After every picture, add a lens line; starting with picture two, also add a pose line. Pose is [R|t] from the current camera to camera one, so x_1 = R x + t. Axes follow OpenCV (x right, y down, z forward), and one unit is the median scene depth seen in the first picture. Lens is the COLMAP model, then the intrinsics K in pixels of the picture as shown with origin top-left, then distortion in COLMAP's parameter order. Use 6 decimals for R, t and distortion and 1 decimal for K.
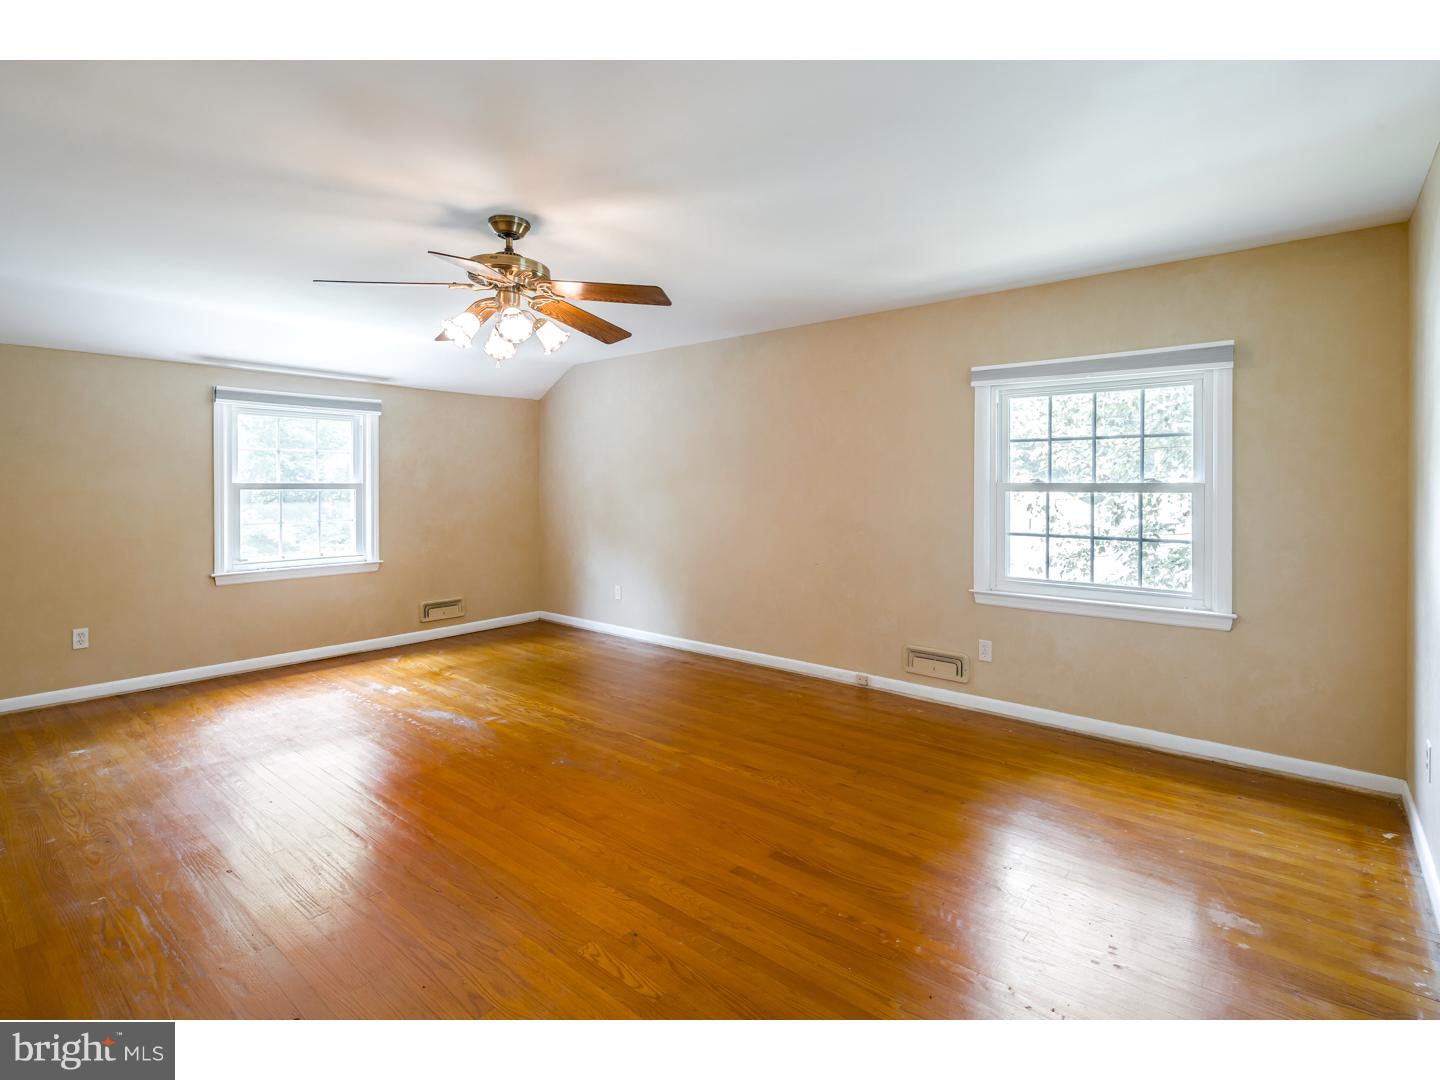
lens RADIAL K [[702.9, 0, 717.2], [0, 702.9, 487.0], [0, 0, 1]] dist [0.000892, -0.000263]
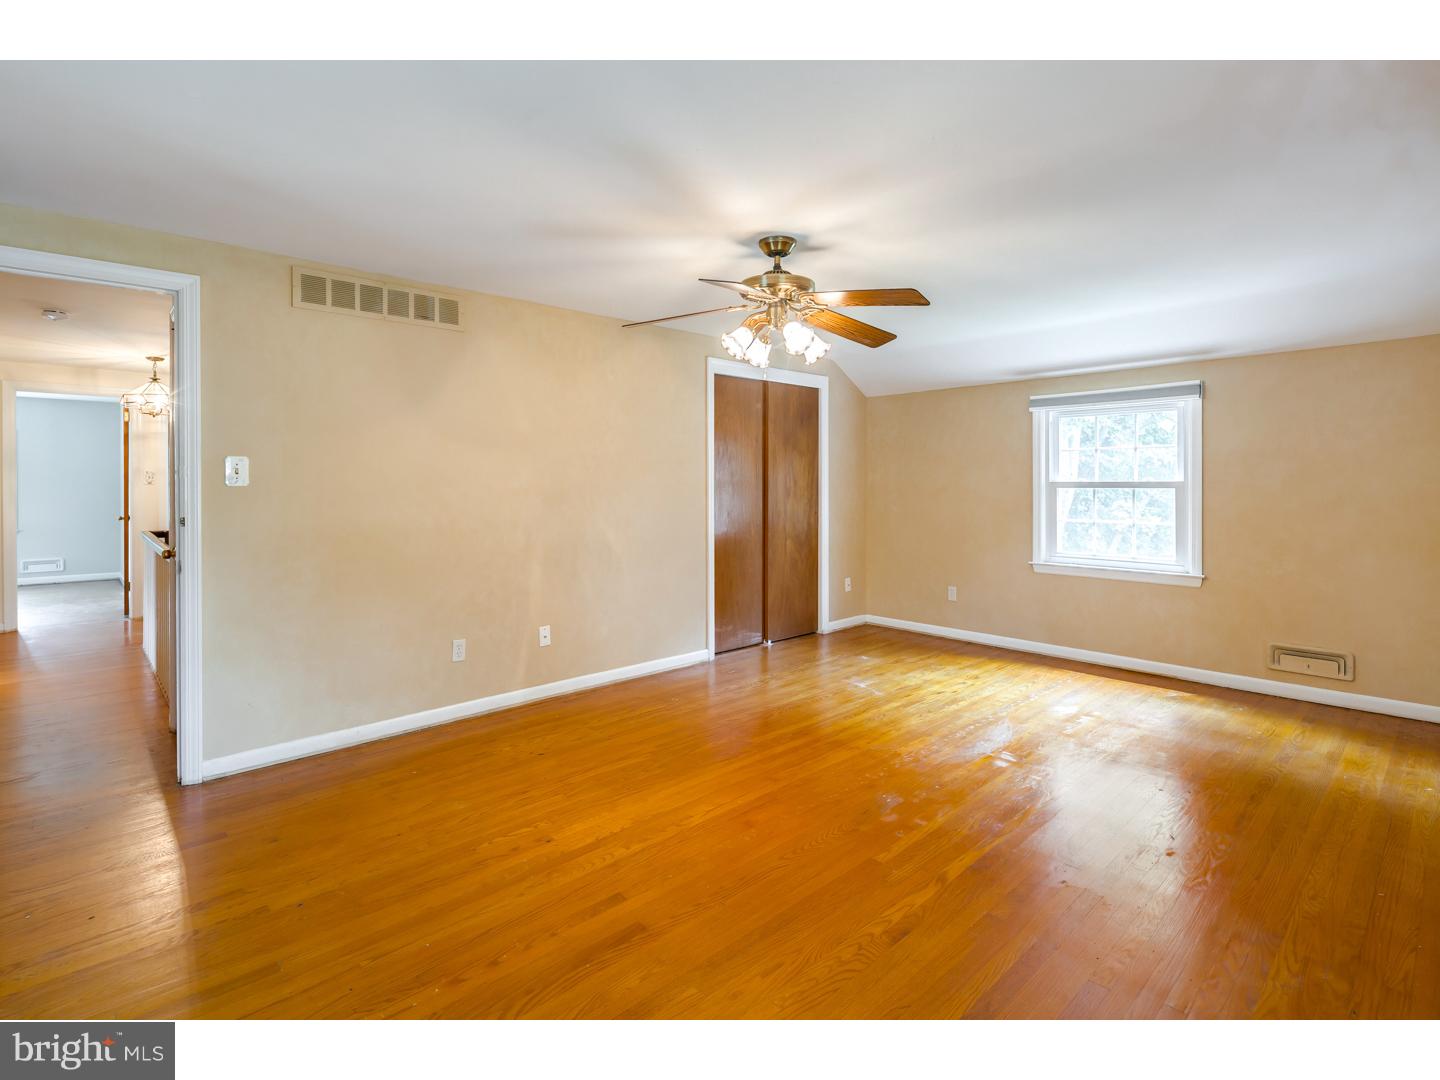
lens RADIAL K [[702.9, 0, 717.2], [0, 702.9, 487.0], [0, 0, 1]] dist [0.000892, -0.000263]
pose [[-0.127305, 0.004804, -0.991852, 0.585391], [0.000620, 0.999988, 0.004764, -0.004076], [0.991863, -0.000008, -0.127307, 0.779388]]
